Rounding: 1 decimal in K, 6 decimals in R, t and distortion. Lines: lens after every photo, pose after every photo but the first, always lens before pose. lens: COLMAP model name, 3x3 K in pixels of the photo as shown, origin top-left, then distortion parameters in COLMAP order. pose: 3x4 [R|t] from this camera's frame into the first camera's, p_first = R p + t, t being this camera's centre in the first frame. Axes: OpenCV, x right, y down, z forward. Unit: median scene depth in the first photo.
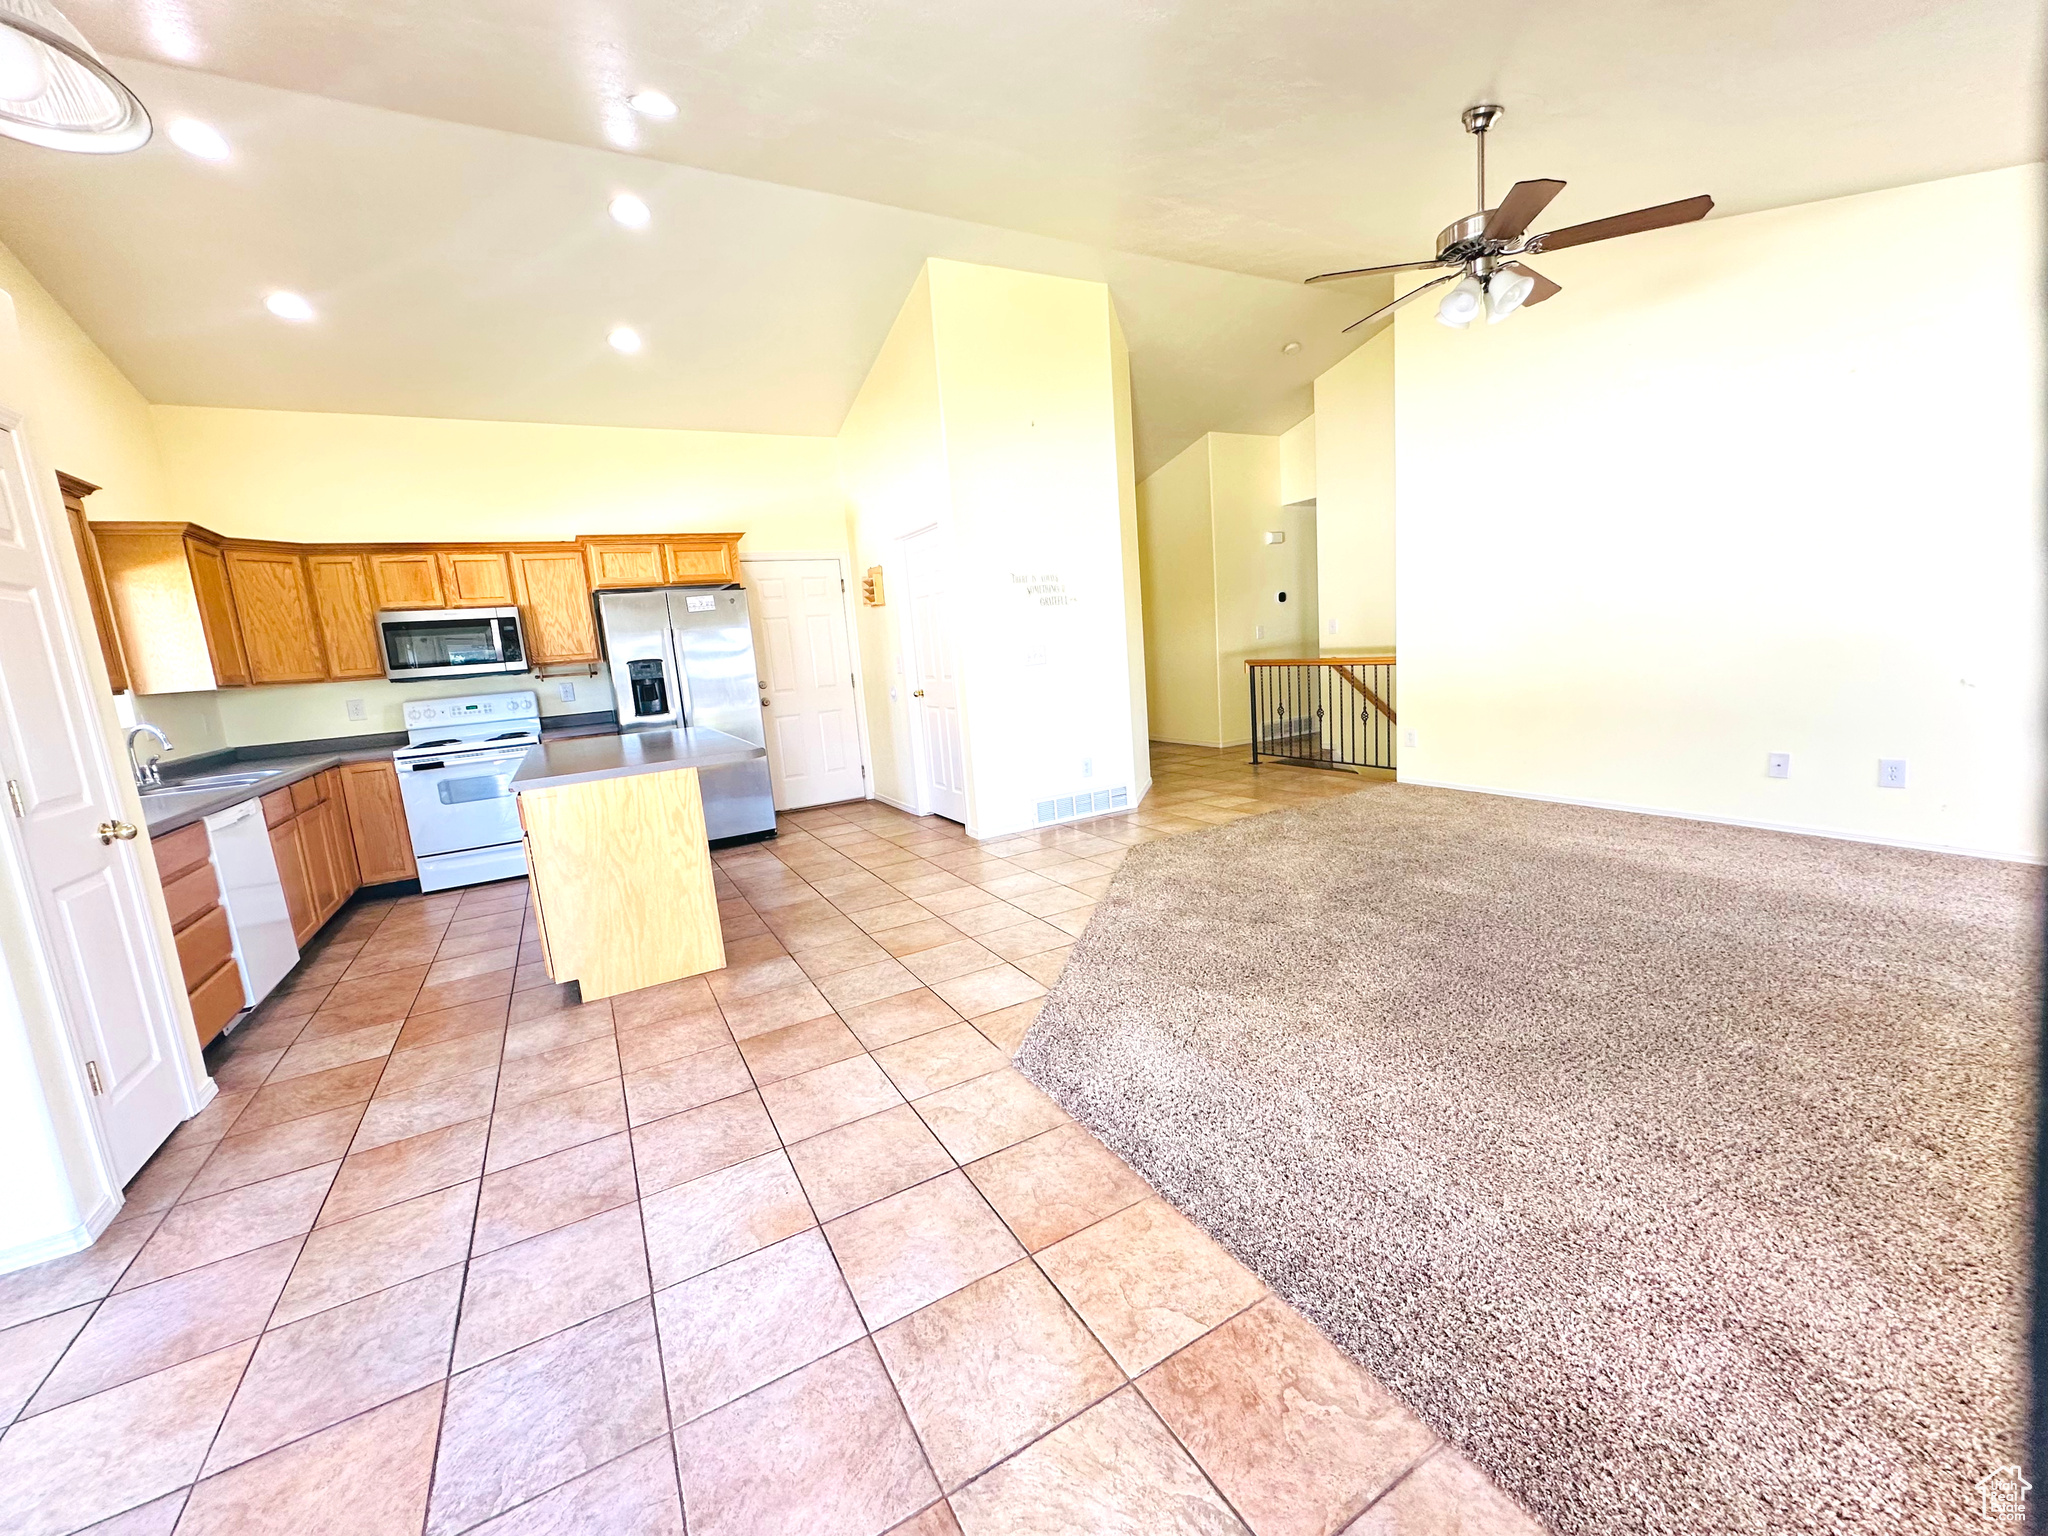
lens RADIAL K [[811.4, 0, 1020.5], [0, 811.4, 772.4], [0, 0, 1]] dist [-0.000832, -0.000290]
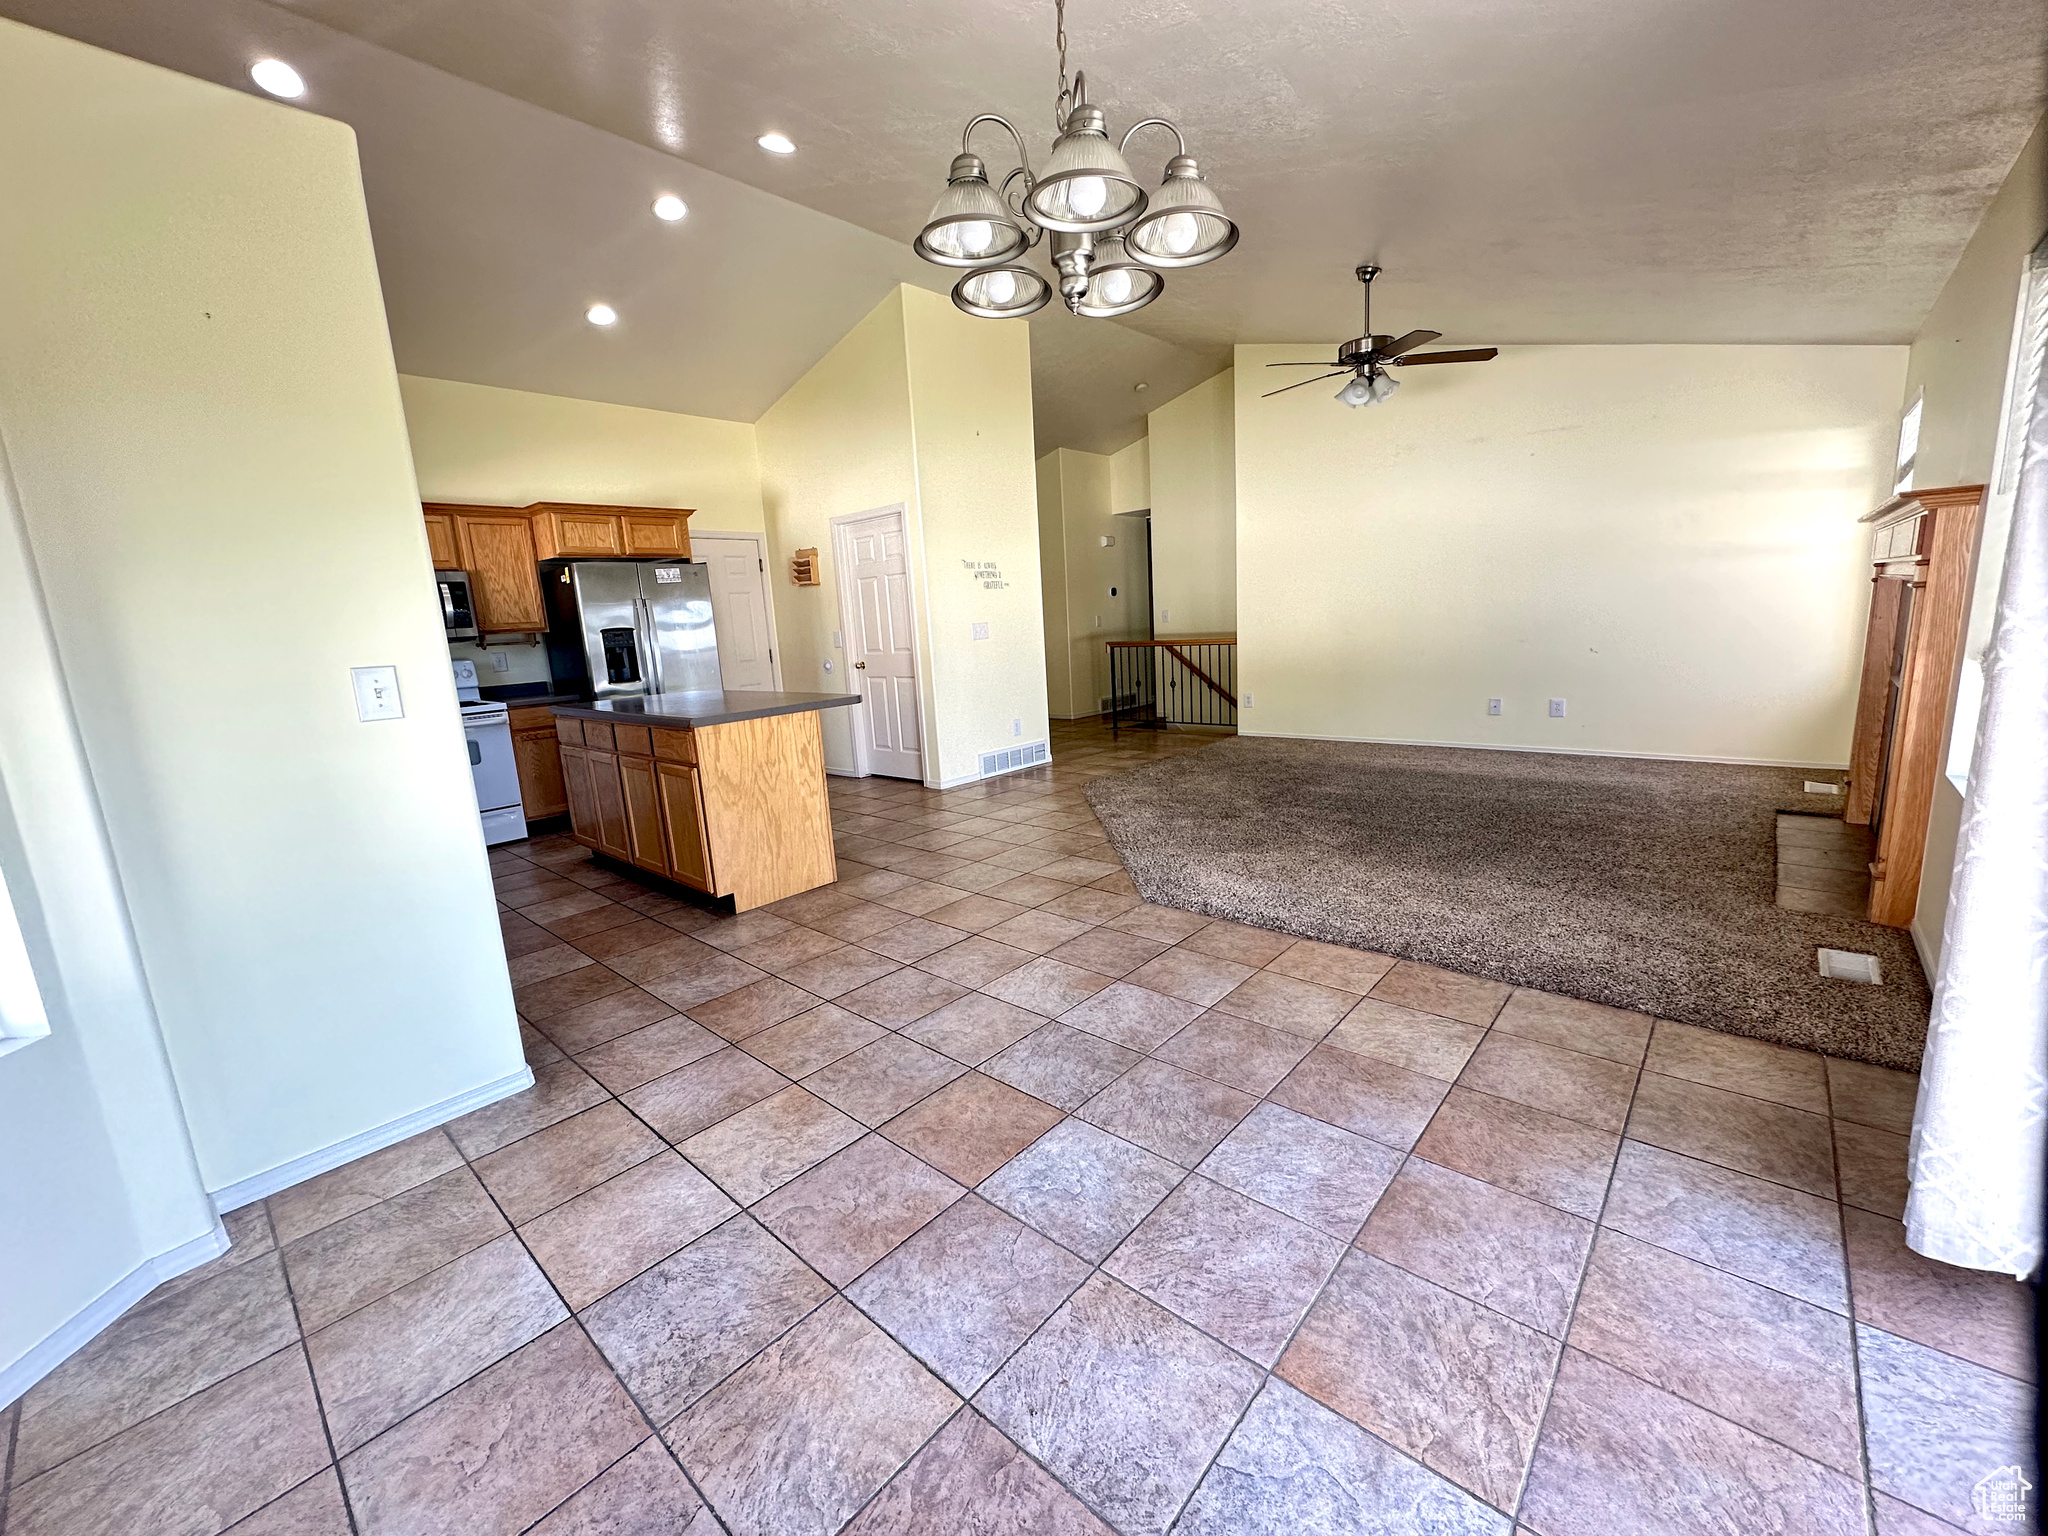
lens RADIAL K [[811.4, 0, 1018.3], [0, 811.4, 773.1], [0, 0, 1]] dist [-0.000832, -0.000290]
pose [[0.949156, -0.037304, 0.312587, -0.438744], [0.036184, 0.999301, 0.009385, 0.075294], [-0.312719, 0.002403, 0.949843, -0.189358]]
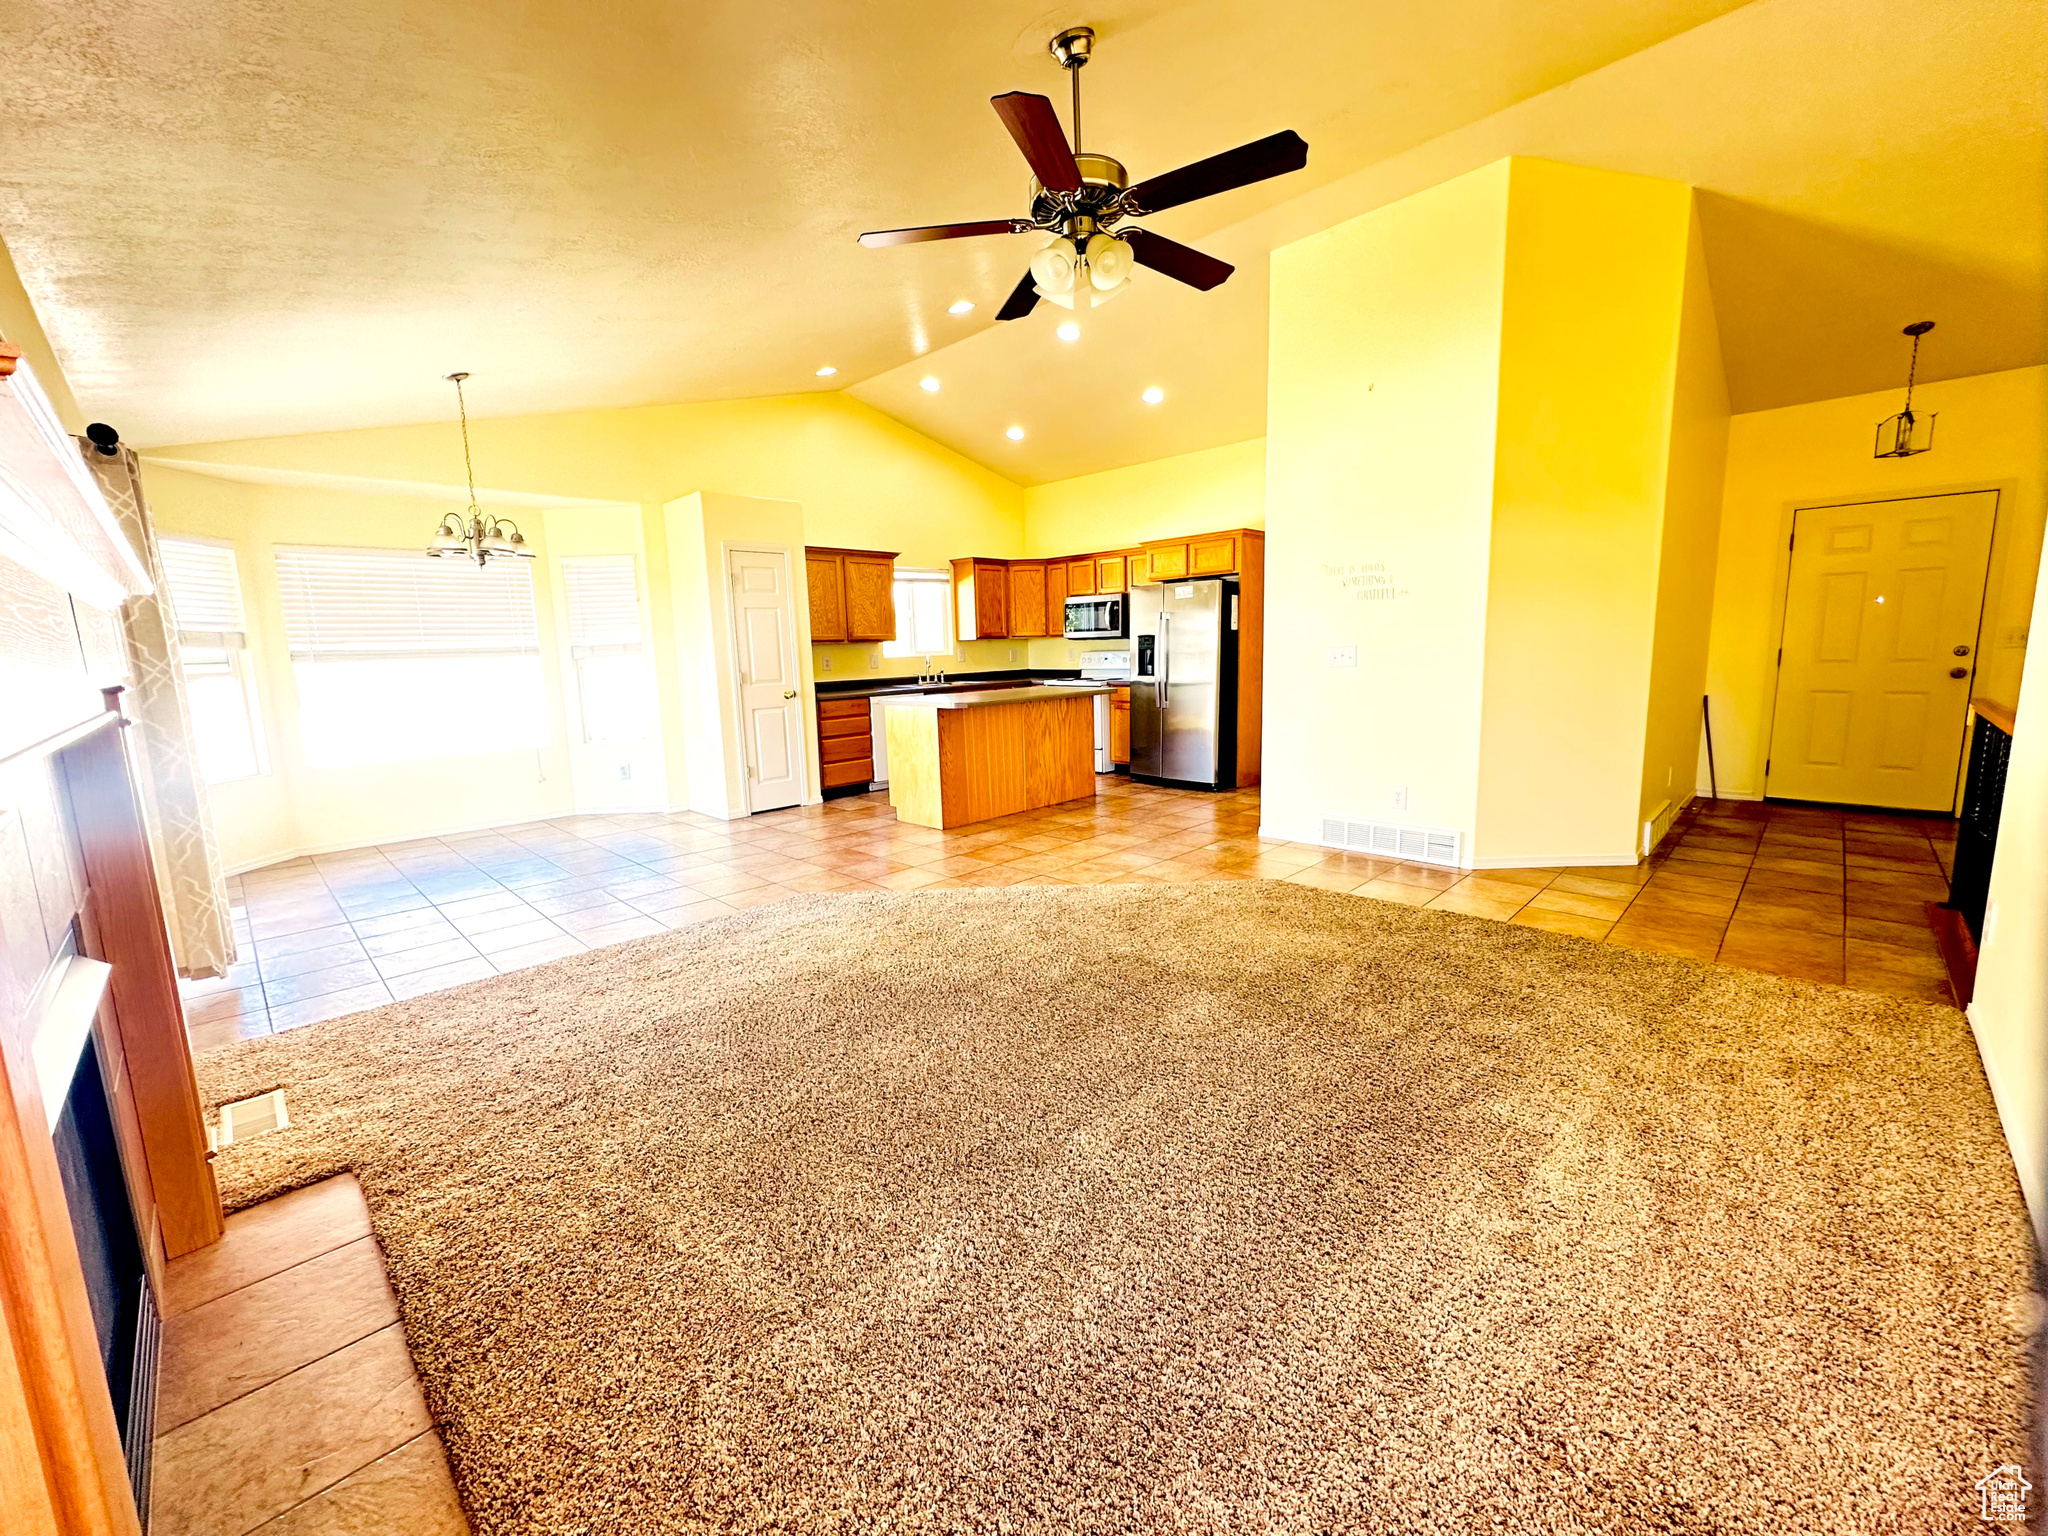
lens RADIAL K [[811.4, 0, 1013.1], [0, 811.4, 764.5], [0, 0, 1]] dist [-0.000832, -0.000290]
pose [[0.274669, 0.210128, -0.938298, 1.114688], [-0.151105, 0.973137, 0.173697, -0.184645], [0.949591, 0.094072, 0.299042, 0.579267]]
